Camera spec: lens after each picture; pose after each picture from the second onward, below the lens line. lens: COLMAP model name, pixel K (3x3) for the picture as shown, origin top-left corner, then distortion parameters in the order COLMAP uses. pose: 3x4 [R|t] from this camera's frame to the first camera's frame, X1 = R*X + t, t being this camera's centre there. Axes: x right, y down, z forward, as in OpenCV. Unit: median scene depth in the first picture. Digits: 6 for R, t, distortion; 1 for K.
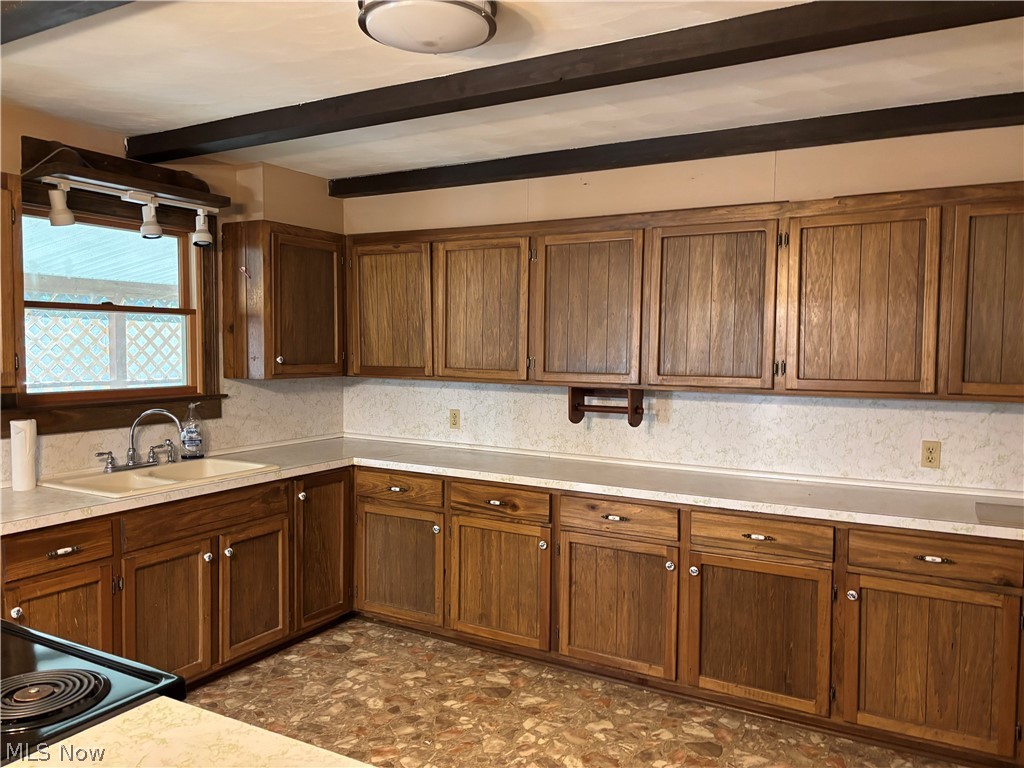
lens RADIAL K [[778.7, 0, 523.7], [0, 778.7, 388.9], [0, 0, 1]] dist [0.075022, -0.102622]
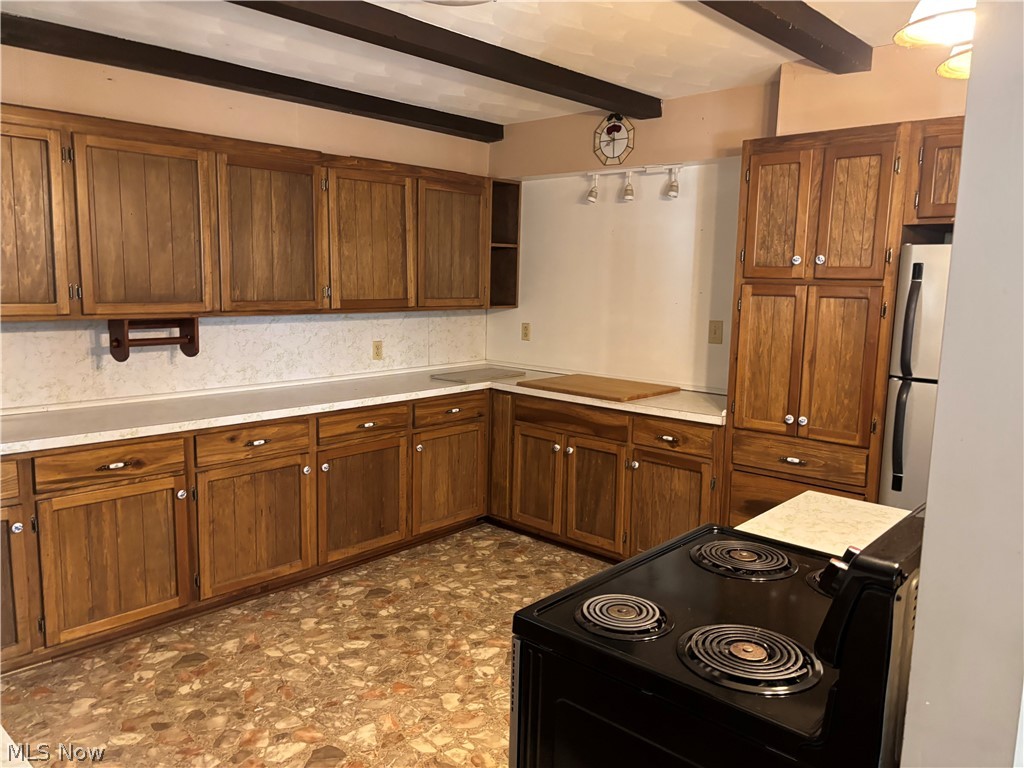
lens RADIAL K [[766.3, 0, 512.0], [0, 766.3, 384.0], [0, 0, 1]] dist [0.081133, -0.106953]
pose [[0.225332, -0.141167, 0.964001, -0.751265], [0.041595, 0.989939, 0.135243, -0.033256], [-0.973394, 0.009623, 0.228937, 0.426849]]
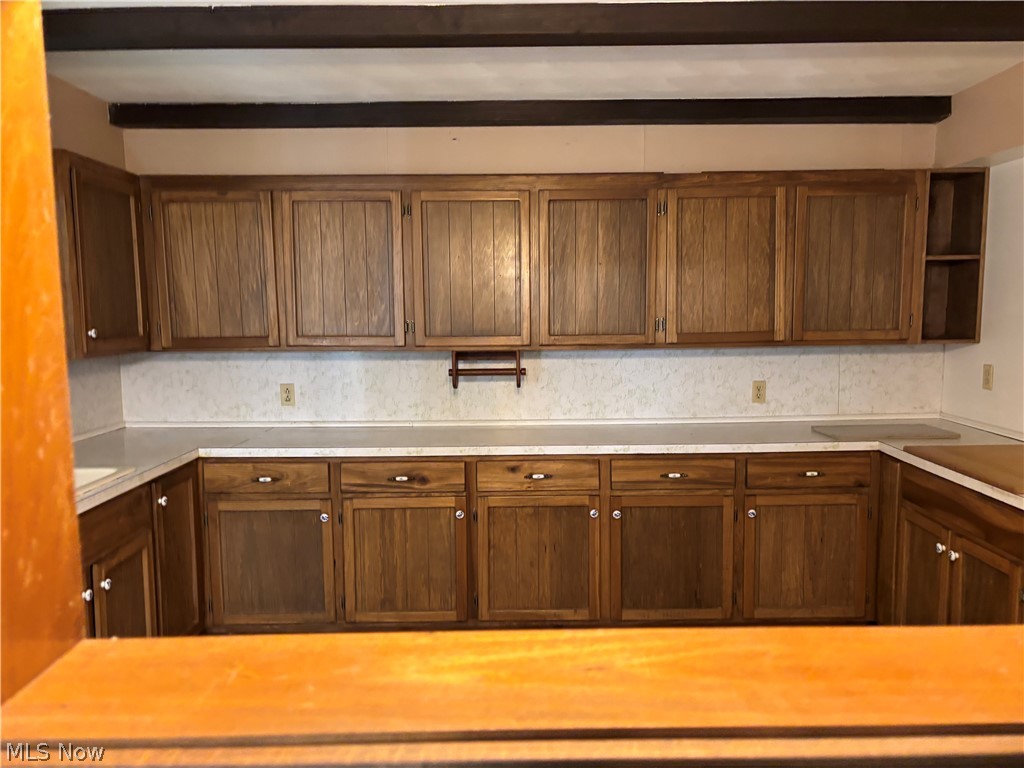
lens RADIAL K [[778.7, 0, 523.7], [0, 778.7, 388.9], [0, 0, 1]] dist [0.075022, -0.102622]
pose [[0.865742, -0.070266, 0.495533, -0.382683], [0.047301, 0.997151, 0.058755, -0.009408], [-0.498250, -0.027427, 0.866599, 0.126097]]
